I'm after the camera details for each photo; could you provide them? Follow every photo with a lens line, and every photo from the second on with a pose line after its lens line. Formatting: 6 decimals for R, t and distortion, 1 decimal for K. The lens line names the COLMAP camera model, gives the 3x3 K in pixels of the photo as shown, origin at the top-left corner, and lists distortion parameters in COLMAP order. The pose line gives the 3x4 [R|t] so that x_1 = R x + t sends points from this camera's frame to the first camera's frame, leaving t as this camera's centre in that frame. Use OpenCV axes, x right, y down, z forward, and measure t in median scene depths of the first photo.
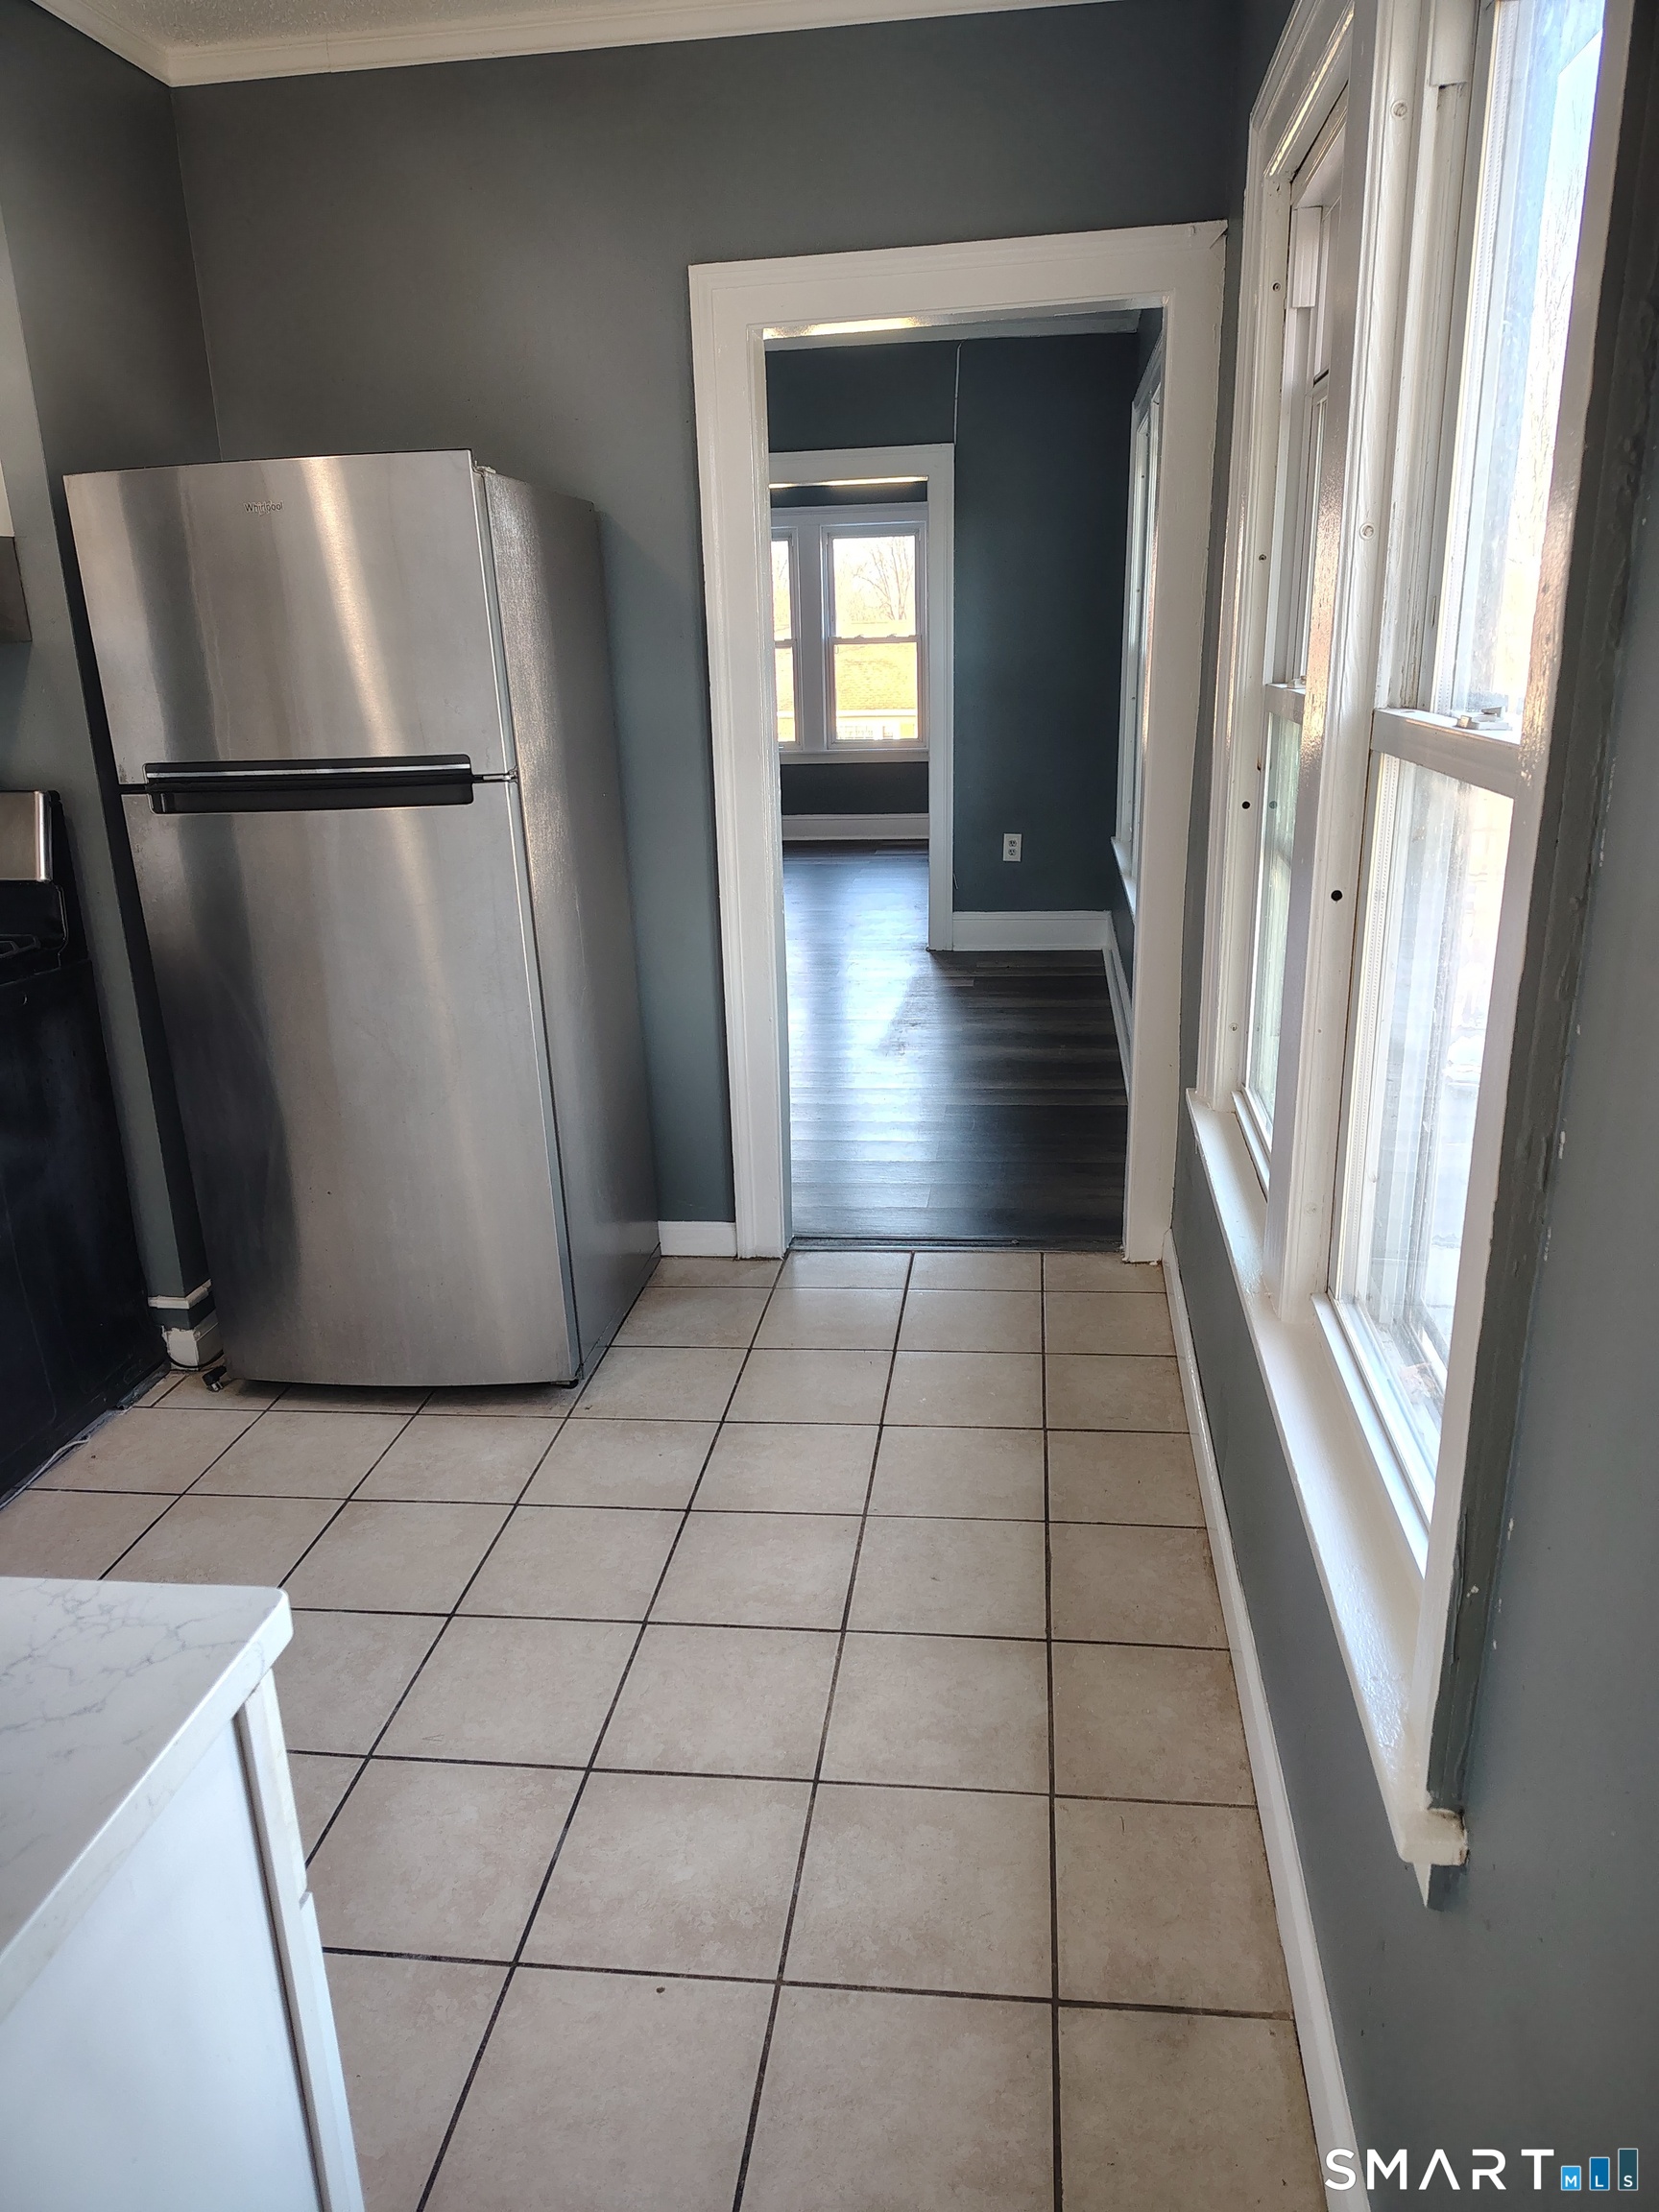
lens RADIAL K [[1547.9, 0, 848.1], [0, 1547.9, 1105.0], [0, 0, 1]] dist [0.065625, -0.061588]
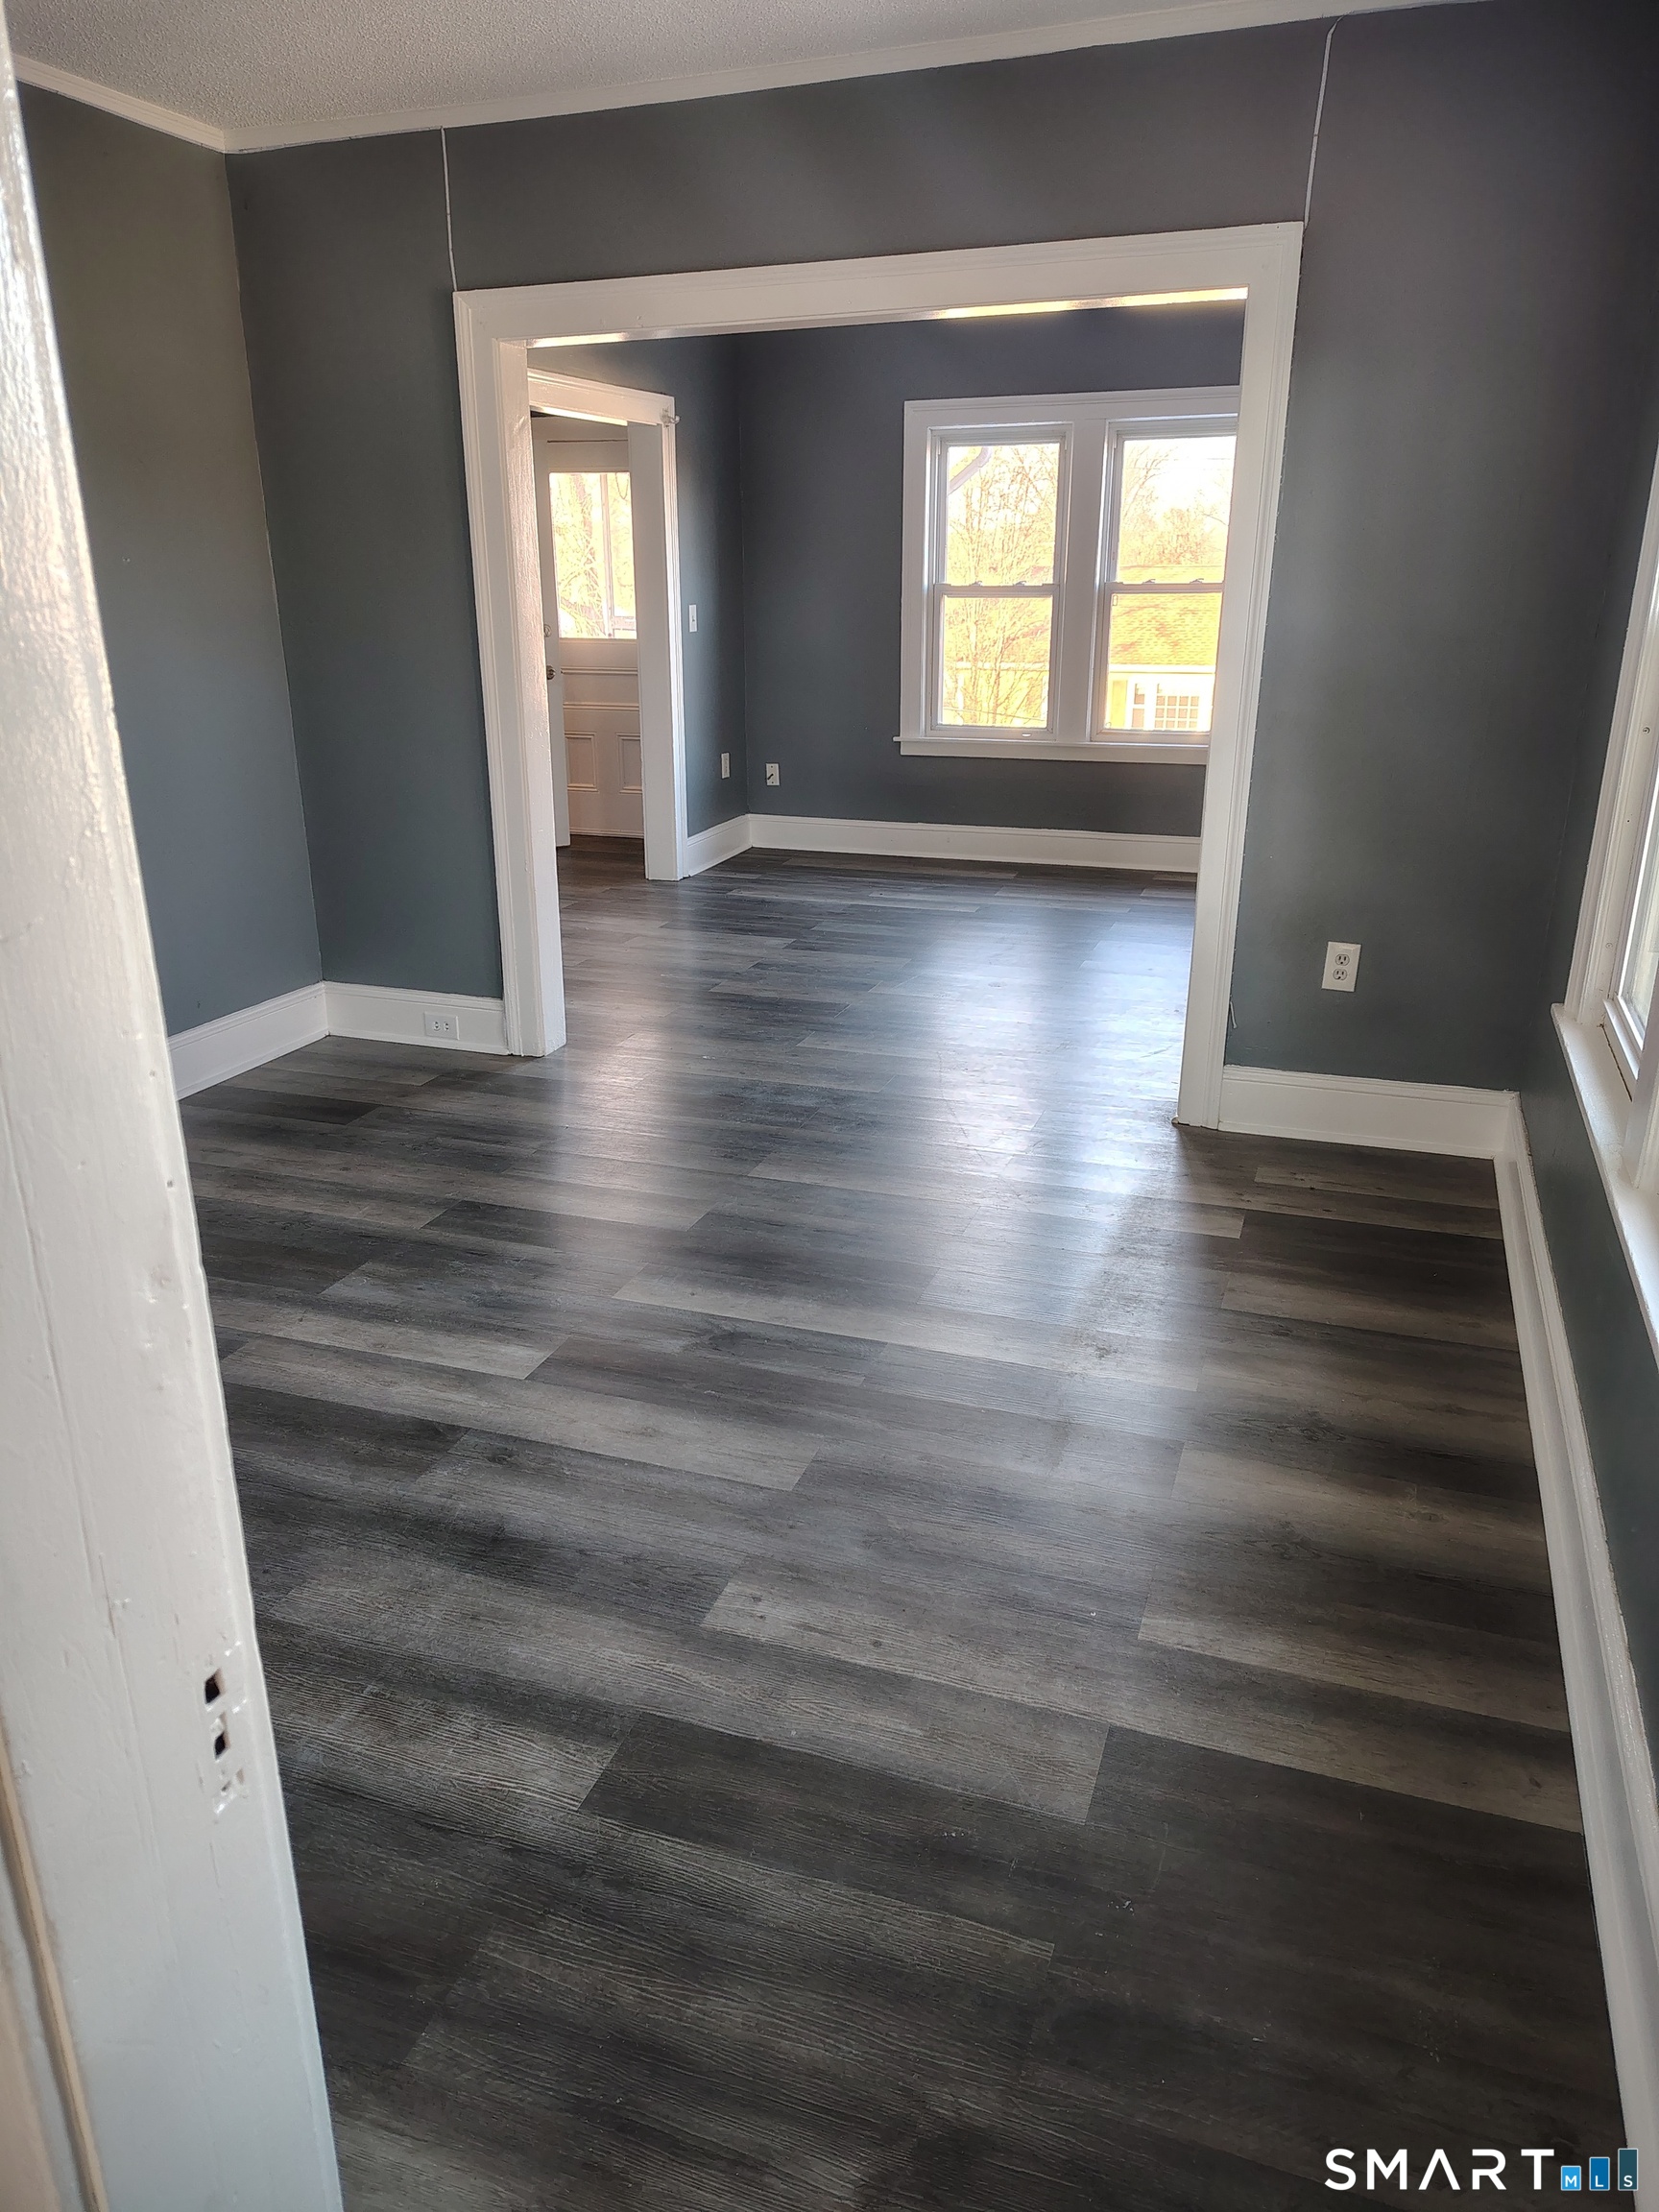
lens RADIAL K [[1547.9, 0, 831.5], [0, 1547.9, 1103.9], [0, 0, 1]] dist [0.065625, -0.061588]
pose [[0.975707, 0.090921, -0.199321, 0.041687], [-0.084252, 0.995571, 0.041708, -0.122064], [0.202230, -0.023902, 0.979046, 0.400540]]
